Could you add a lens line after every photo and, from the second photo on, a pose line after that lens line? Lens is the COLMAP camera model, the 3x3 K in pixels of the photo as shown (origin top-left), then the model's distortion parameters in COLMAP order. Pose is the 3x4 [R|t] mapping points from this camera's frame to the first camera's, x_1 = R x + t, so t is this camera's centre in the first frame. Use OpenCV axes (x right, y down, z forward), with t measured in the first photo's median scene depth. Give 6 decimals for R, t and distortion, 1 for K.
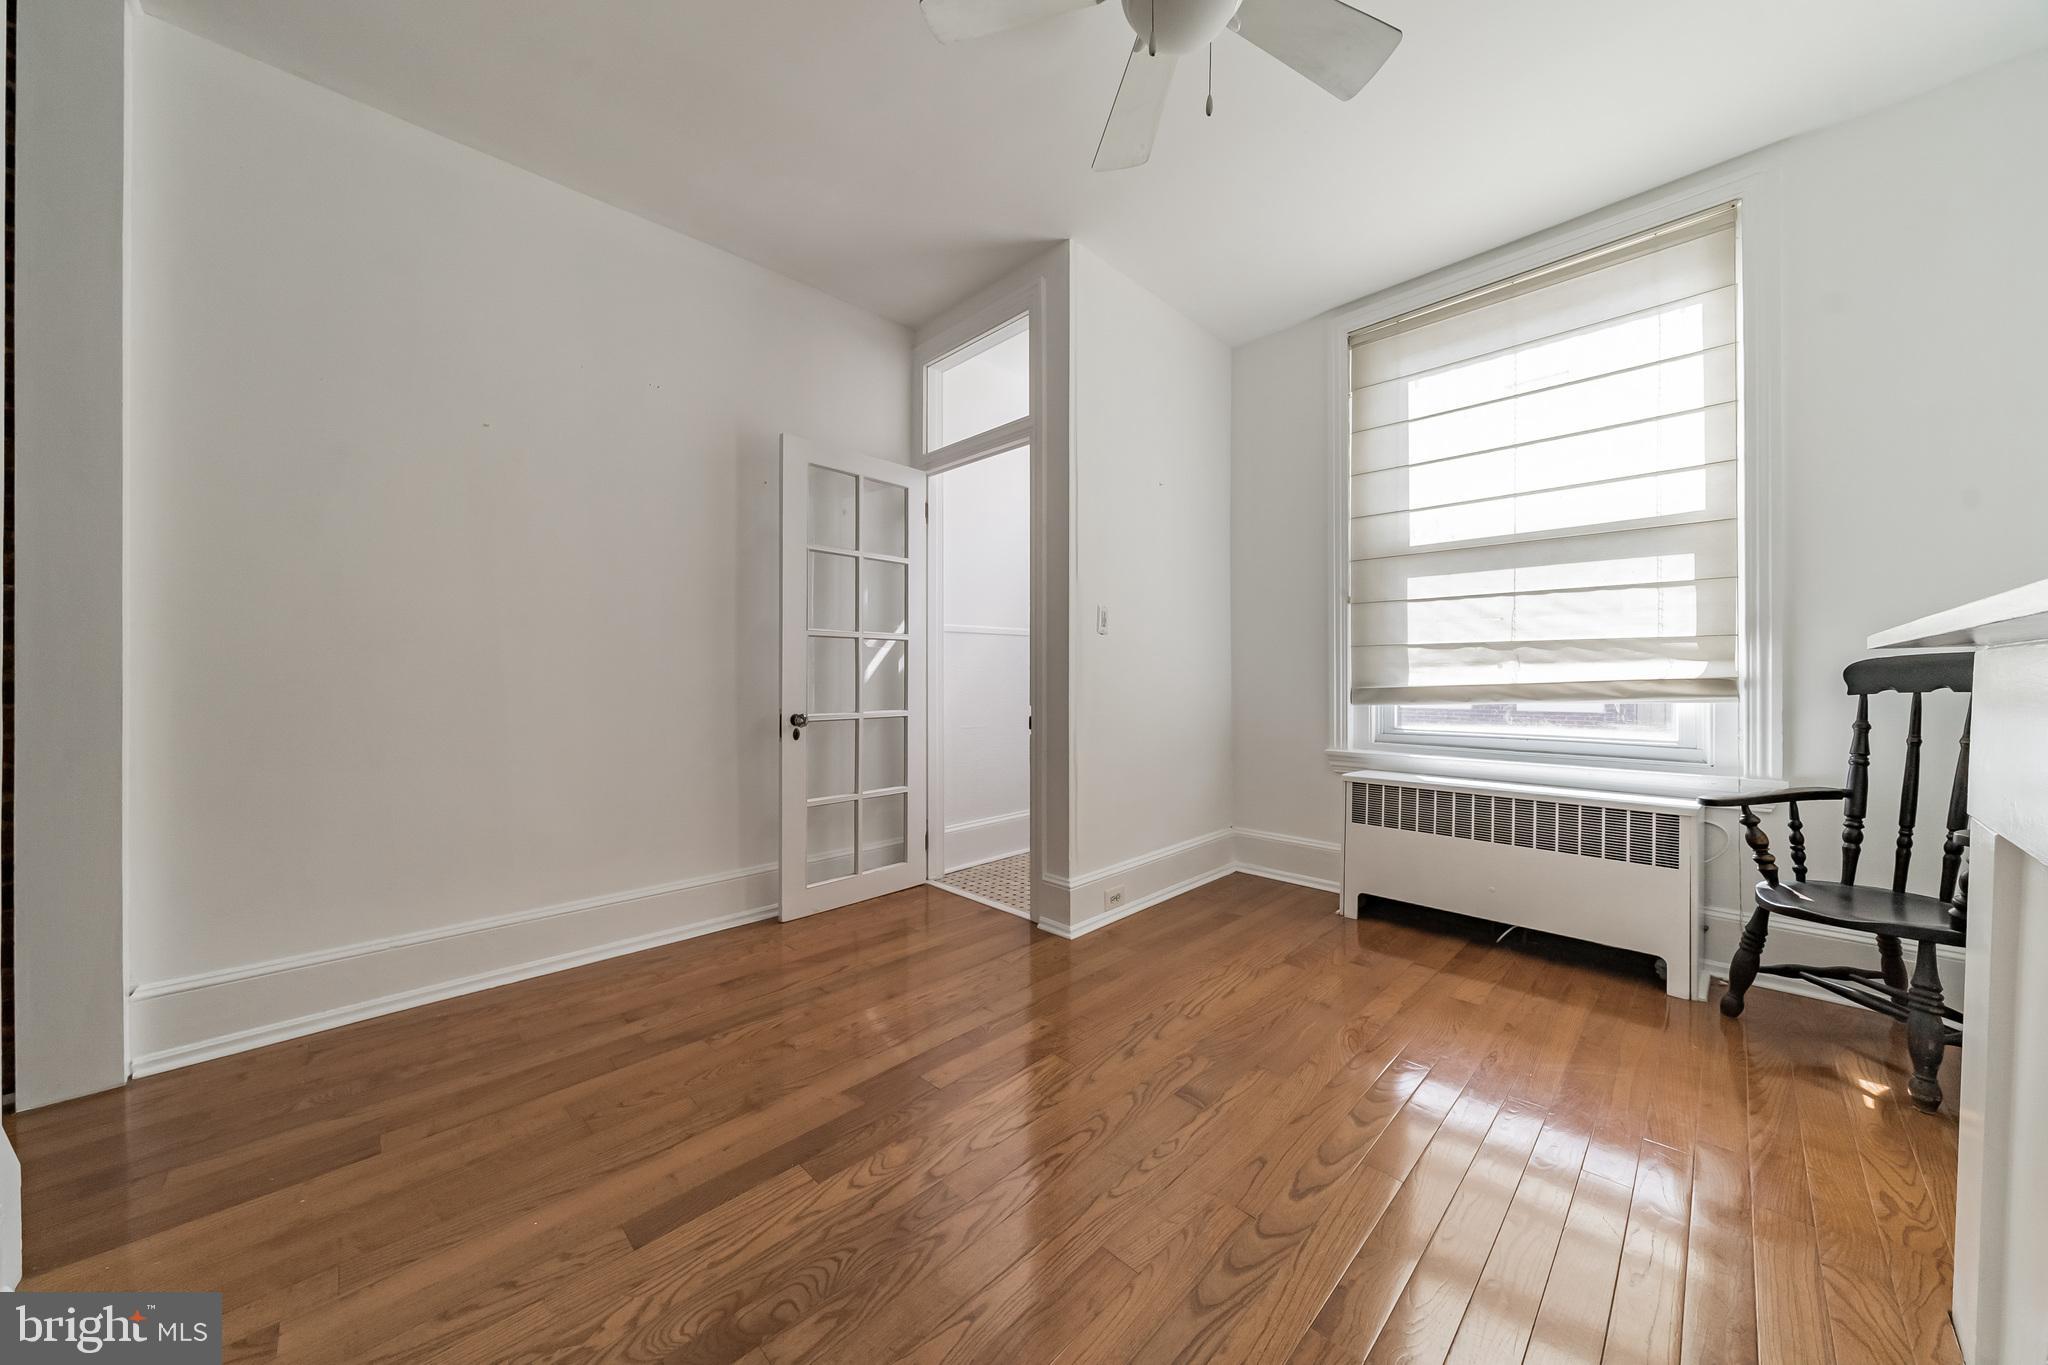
lens RADIAL K [[703.2, 0, 1016.6], [0, 703.2, 680.1], [0, 0, 1]] dist [0.002900, 0.000102]
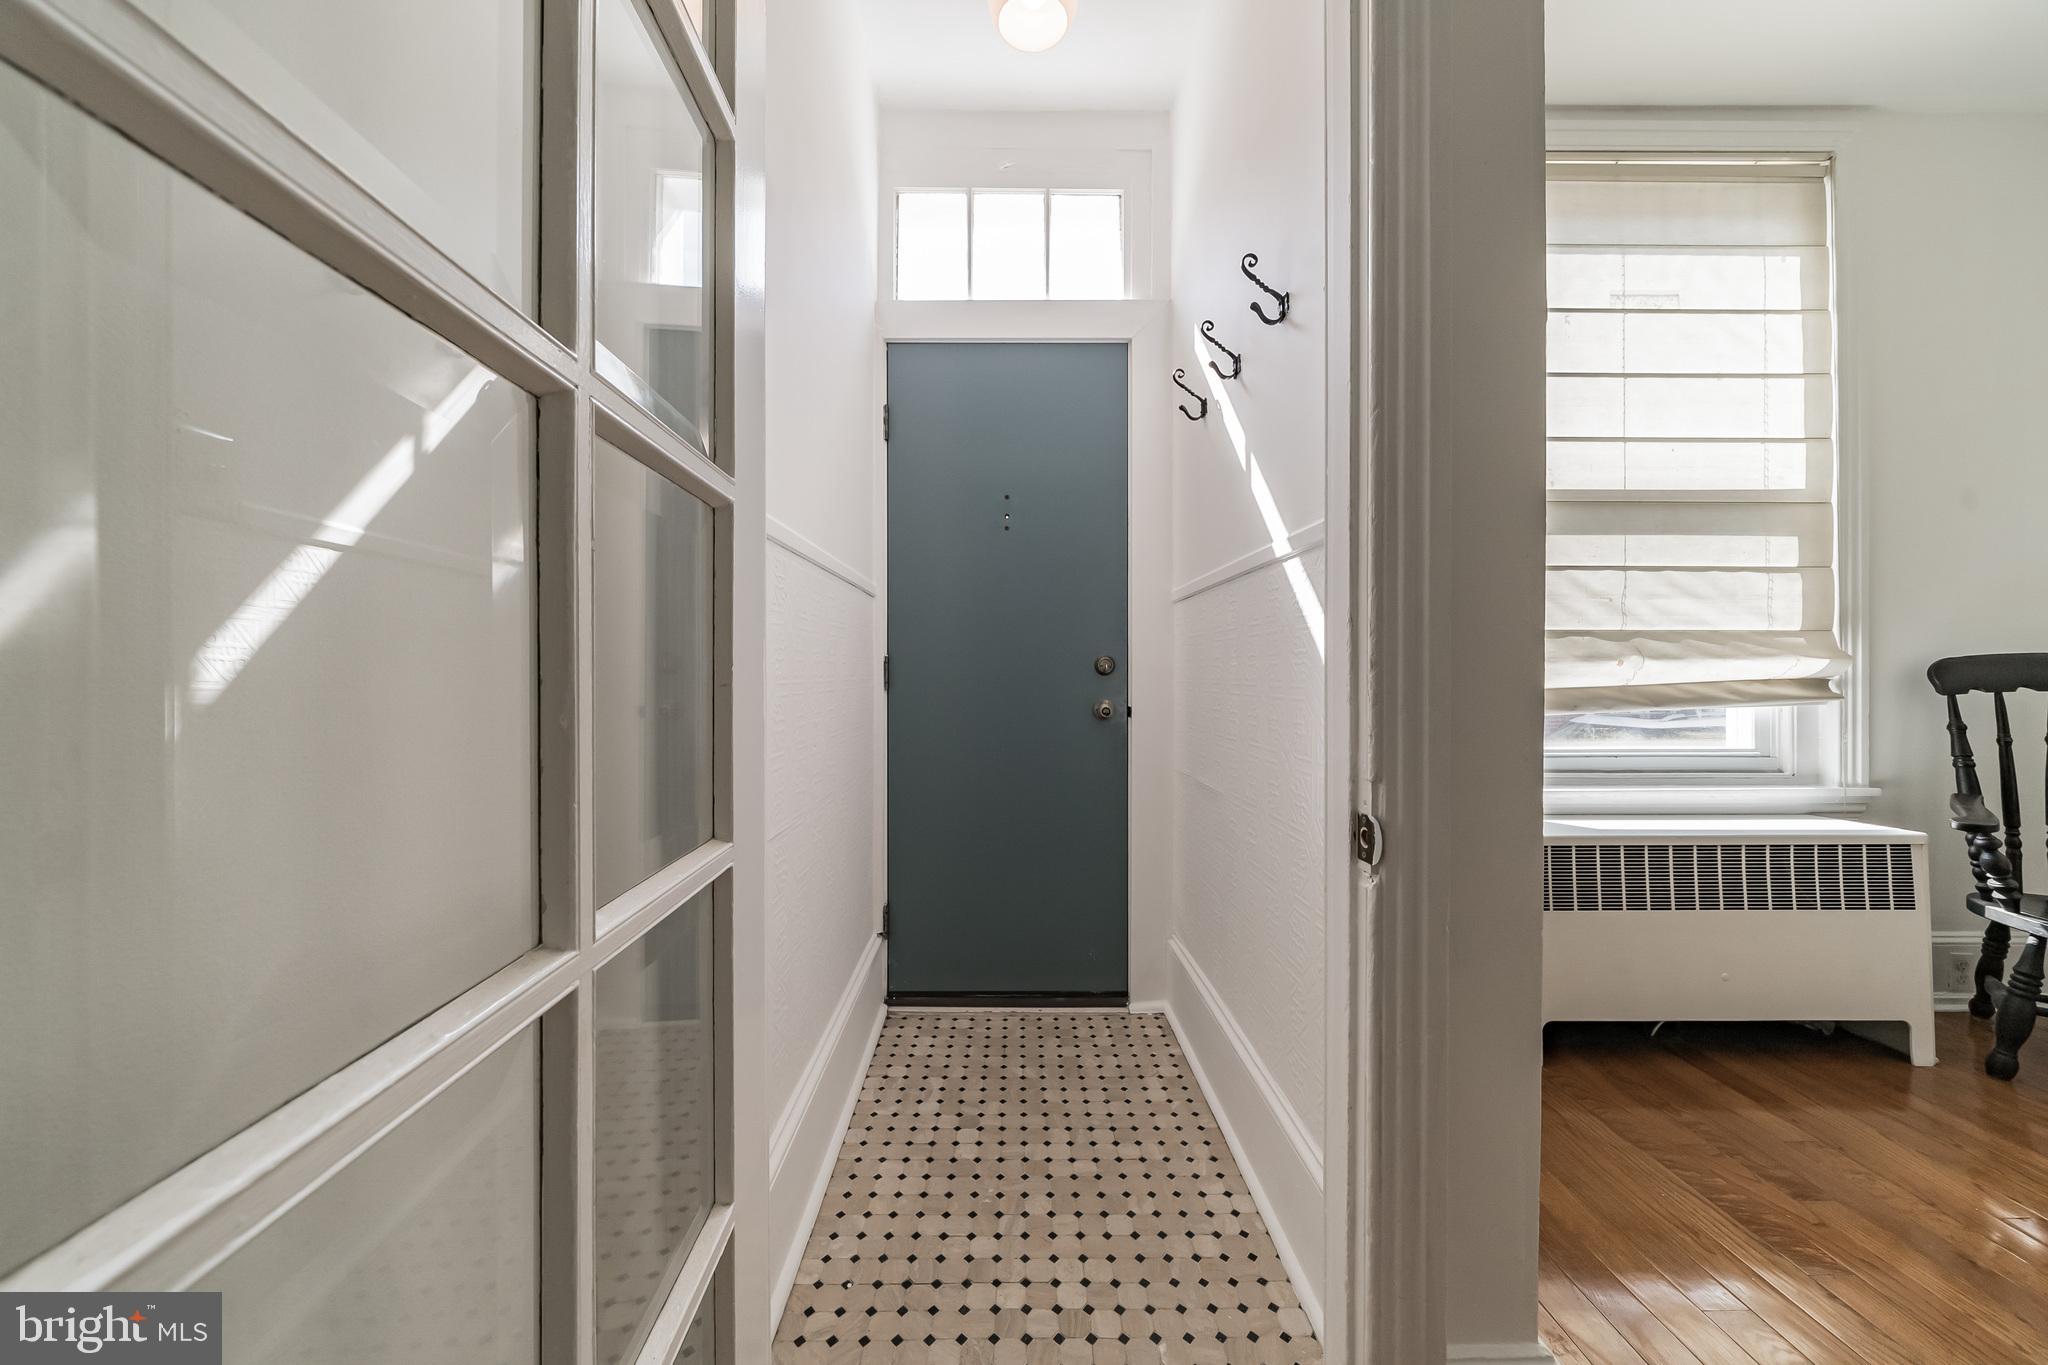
lens RADIAL K [[703.2, 0, 1027.7], [0, 703.2, 683.3], [0, 0, 1]] dist [0.002900, 0.000102]
pose [[0.683574, -0.000375, 0.729881, -0.336831], [0.003699, 0.999989, -0.002950, 0.002770], [-0.729872, 0.004716, 0.683568, 1.080298]]
